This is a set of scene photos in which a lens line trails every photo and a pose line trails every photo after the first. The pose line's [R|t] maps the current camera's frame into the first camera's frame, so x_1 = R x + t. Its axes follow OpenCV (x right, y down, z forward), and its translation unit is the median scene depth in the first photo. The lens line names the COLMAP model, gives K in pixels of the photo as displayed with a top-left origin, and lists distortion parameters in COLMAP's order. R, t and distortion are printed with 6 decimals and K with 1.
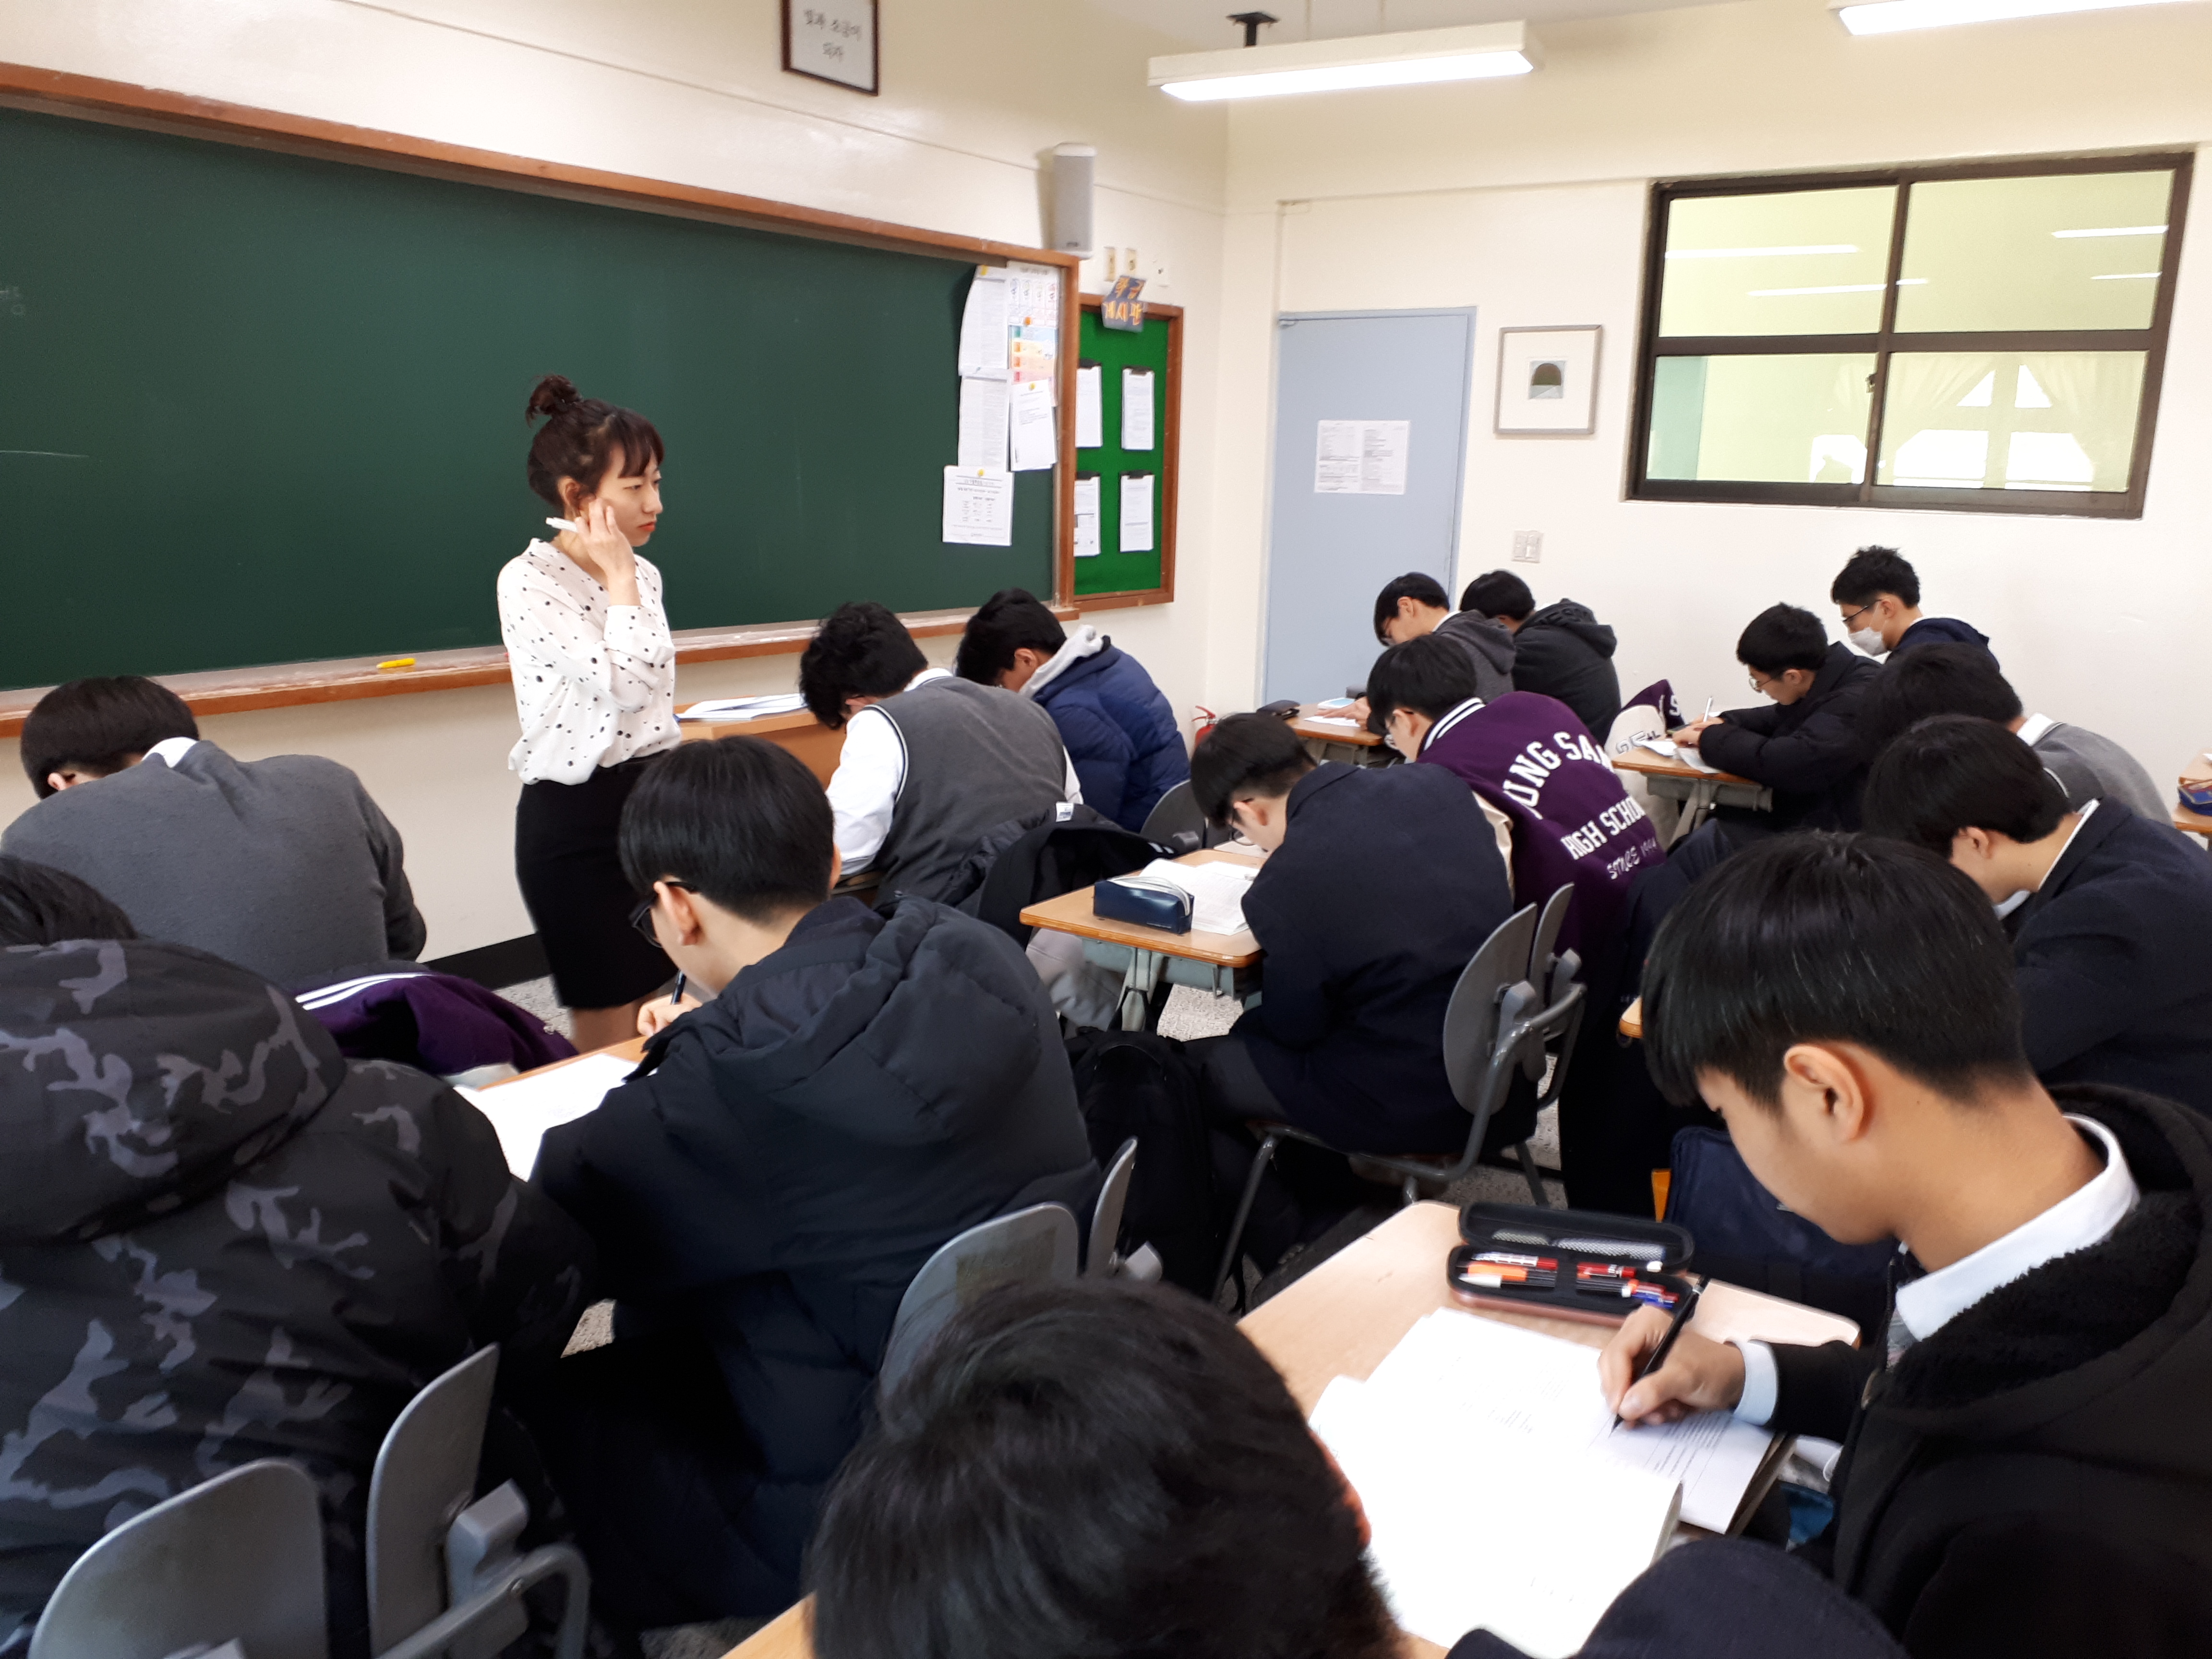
lens RADIAL K [[1803.2, 0, 1090.8], [0, 1803.2, 816.9], [0, 0, 1]] dist [0.030682, 0.012668]
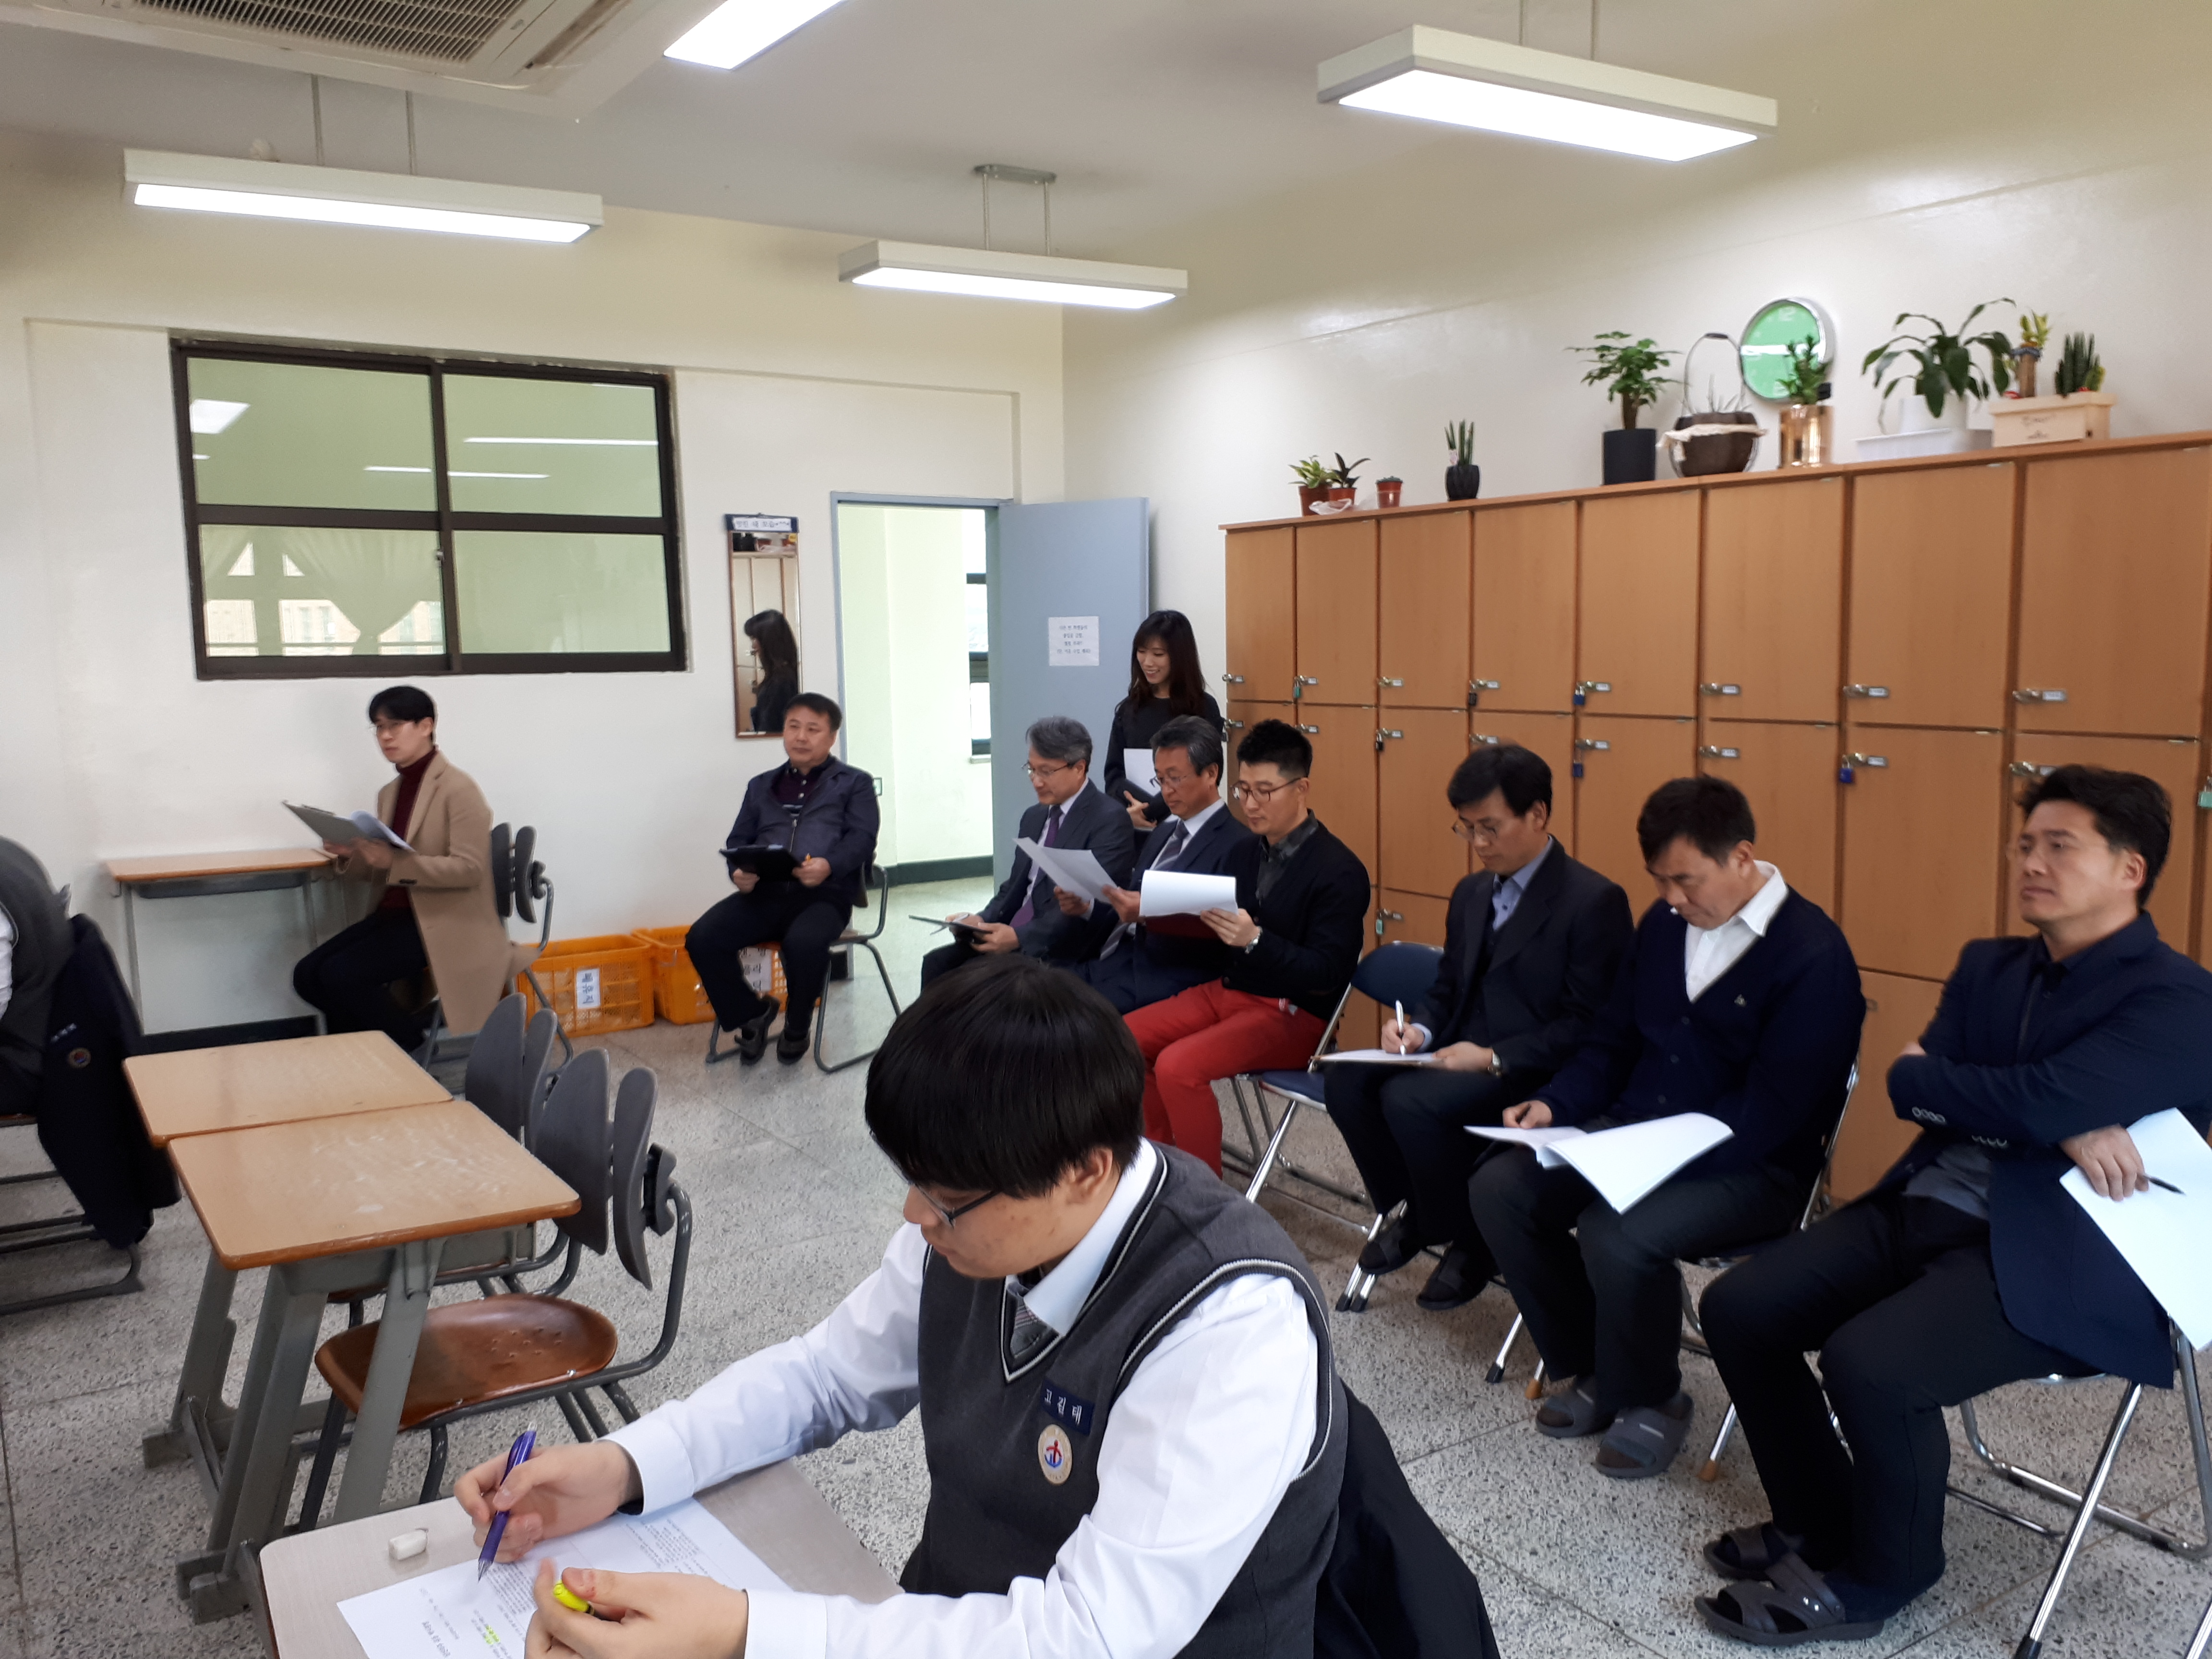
lens RADIAL K [[1803.2, 0, 1099.5], [0, 1803.2, 828.3], [0, 0, 1]] dist [0.030682, 0.012668]
pose [[0.383096, -0.136794, 0.913523, -0.398923], [0.207284, 0.976482, 0.059296, -0.070484], [-0.900151, 0.166643, 0.402442, 0.267825]]
